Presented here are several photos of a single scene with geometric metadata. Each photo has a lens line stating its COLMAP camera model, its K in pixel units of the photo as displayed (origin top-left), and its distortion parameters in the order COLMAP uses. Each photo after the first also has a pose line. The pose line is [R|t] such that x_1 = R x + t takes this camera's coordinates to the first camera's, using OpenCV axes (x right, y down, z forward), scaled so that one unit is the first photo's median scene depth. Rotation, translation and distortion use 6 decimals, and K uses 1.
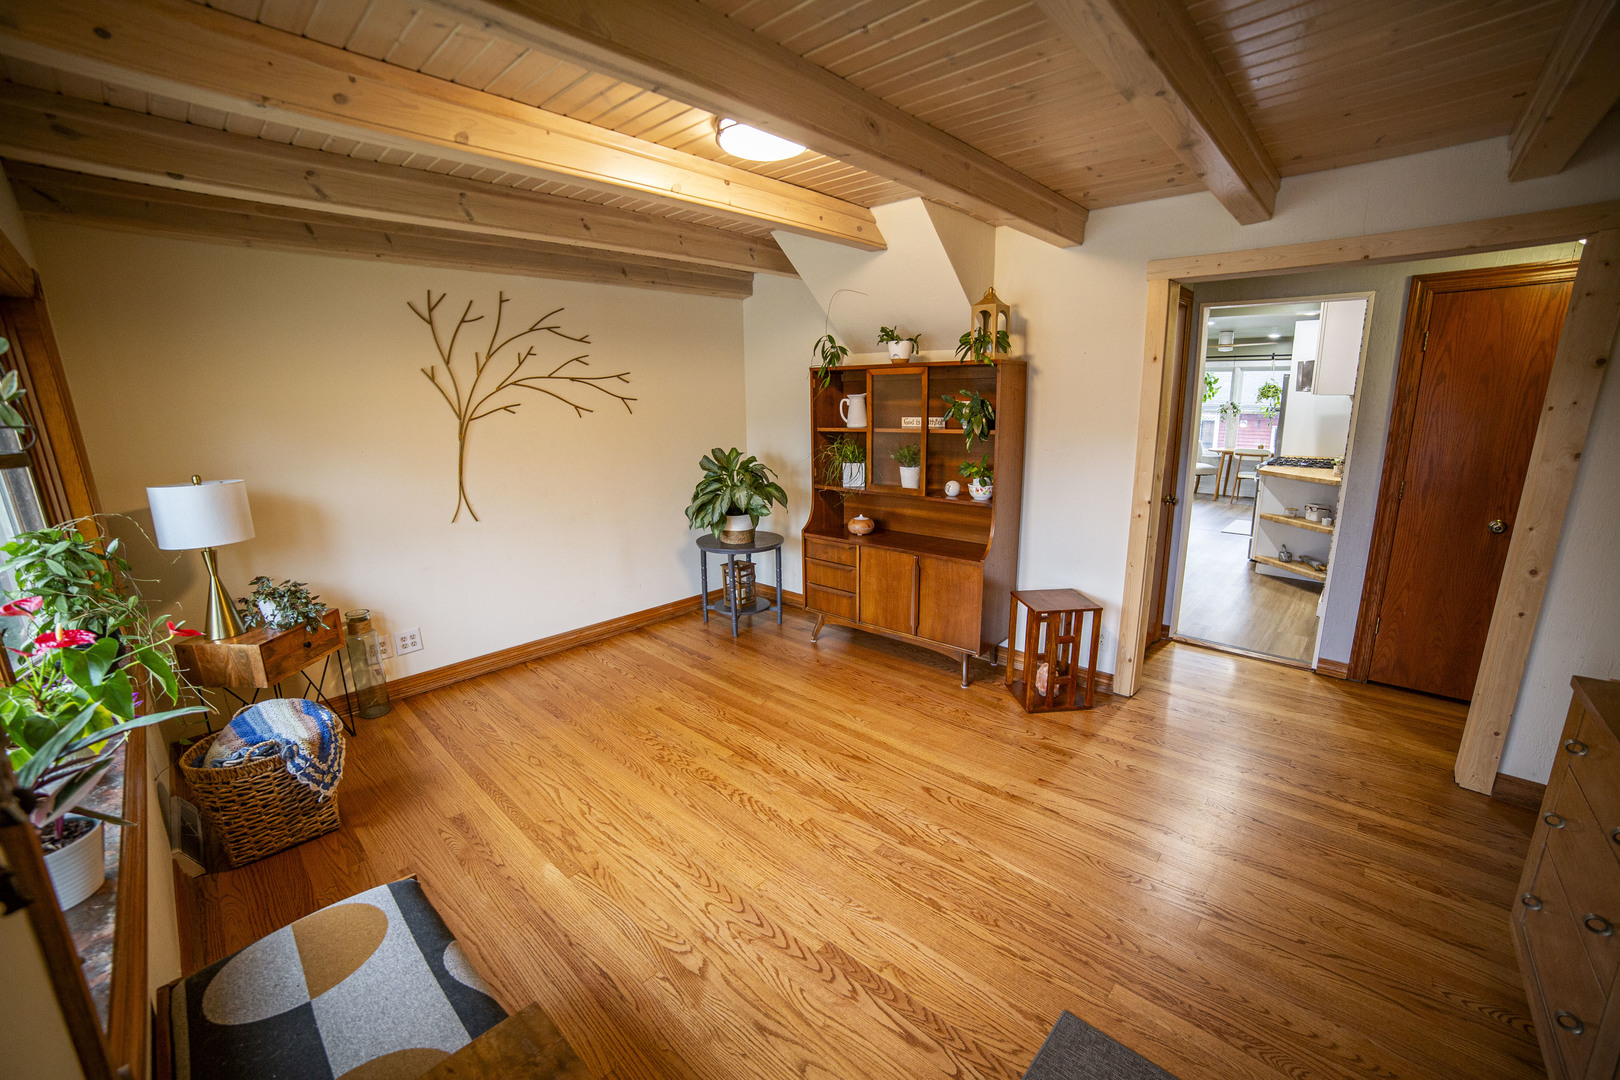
lens RADIAL K [[656.8, 0, 815.0], [0, 656.8, 545.2], [0, 0, 1]] dist [-0.117199, 0.044185]
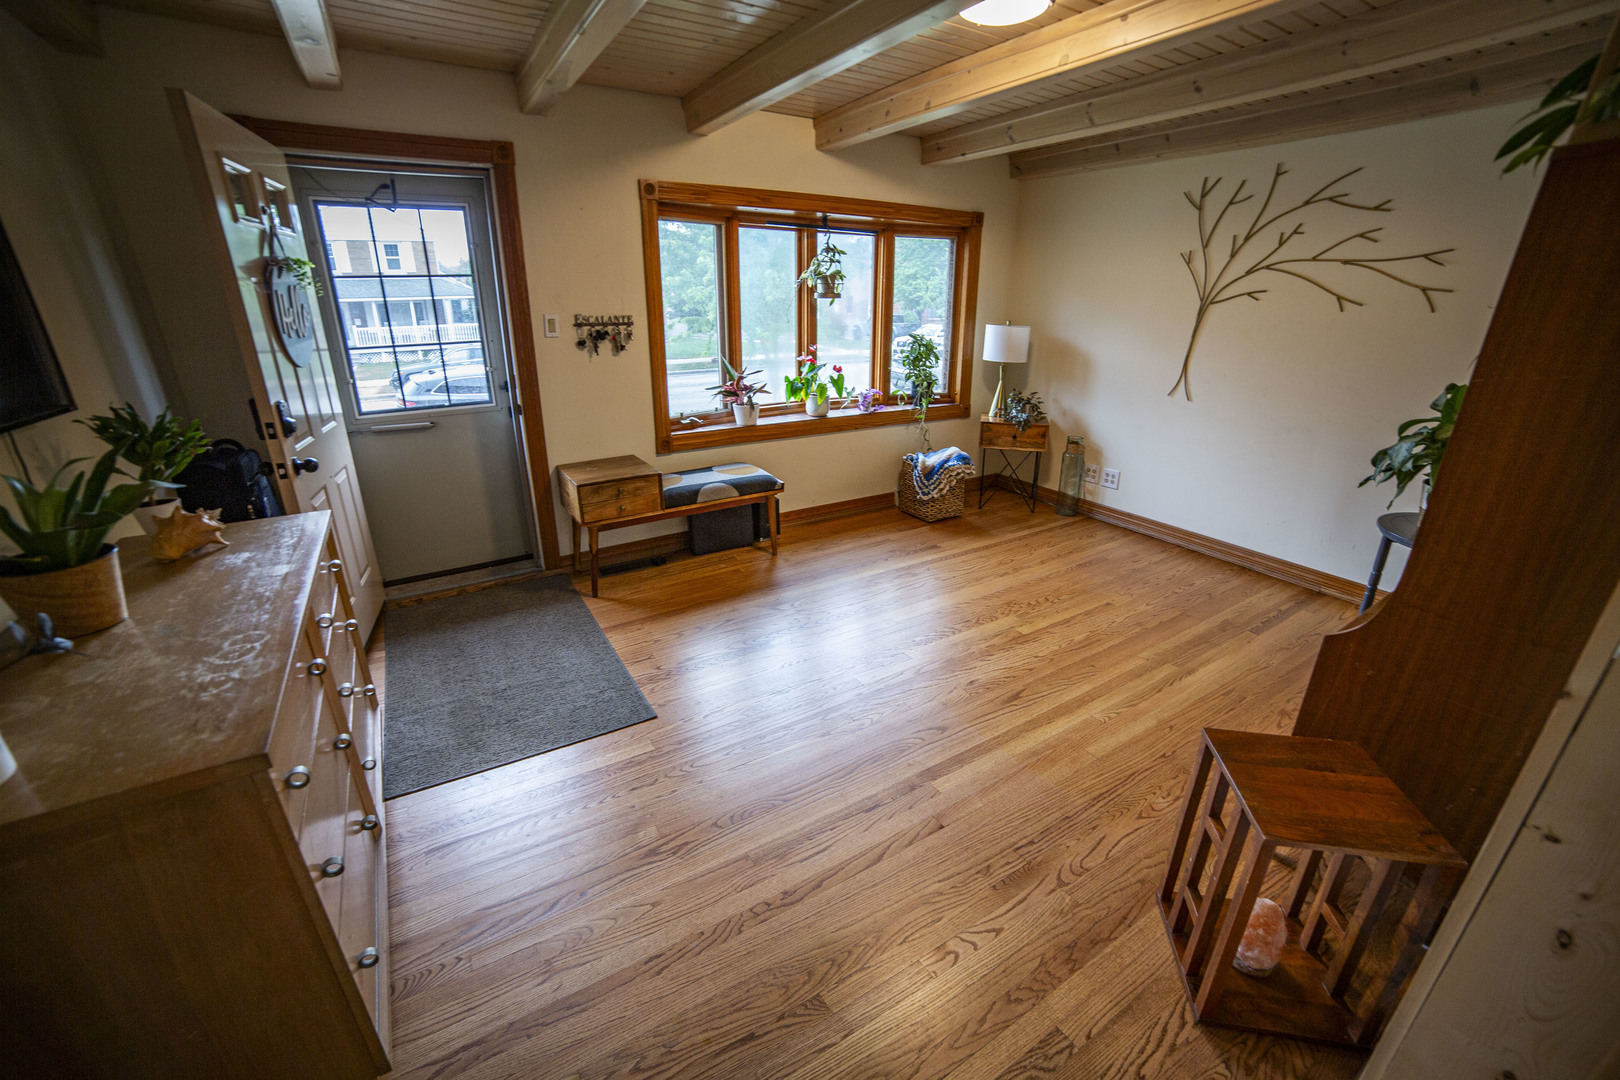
lens RADIAL K [[656.8, 0, 815.0], [0, 656.8, 545.2], [0, 0, 1]] dist [-0.117199, 0.044185]
pose [[-0.258910, 0.359817, -0.896380, 0.664777], [-0.213013, 0.883906, 0.416336, -0.129349], [0.942121, 0.298734, -0.152207, 0.639954]]
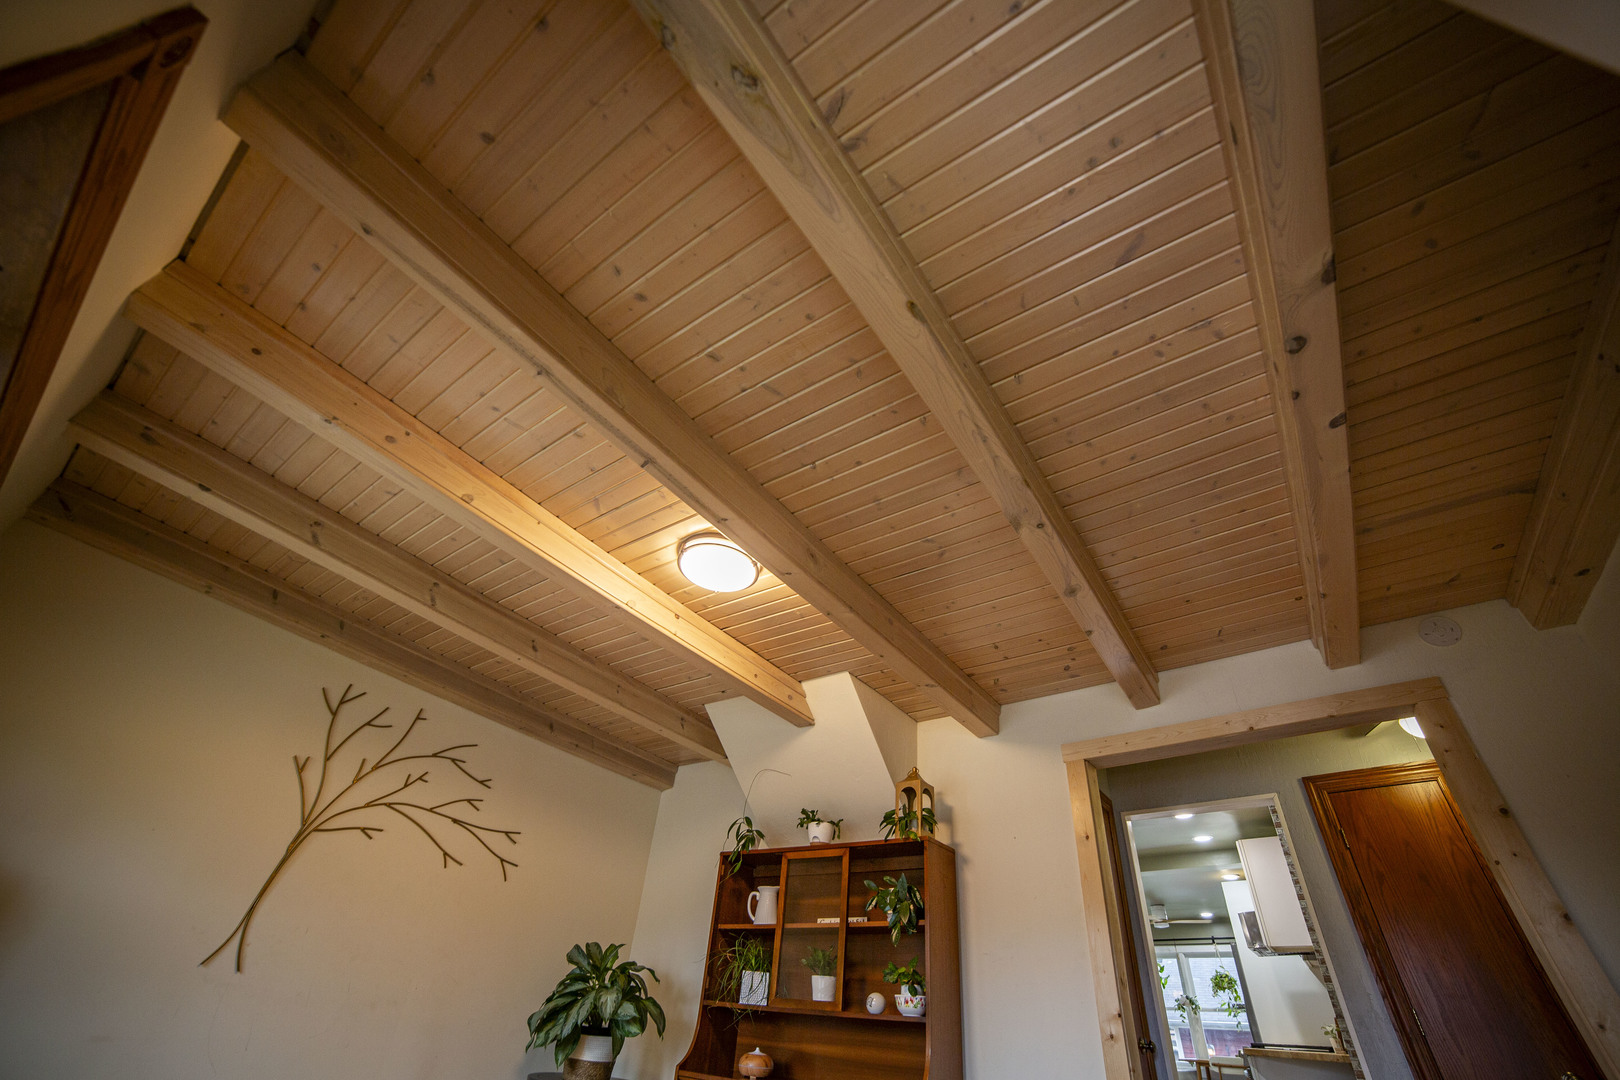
lens RADIAL K [[656.8, 0, 815.0], [0, 656.8, 545.2], [0, 0, 1]] dist [-0.117199, 0.044185]
pose [[0.987969, 0.145835, 0.051465, 0.015046], [-0.054979, 0.642253, -0.764519, 0.139537], [-0.144547, 0.752492, 0.642544, 0.093952]]
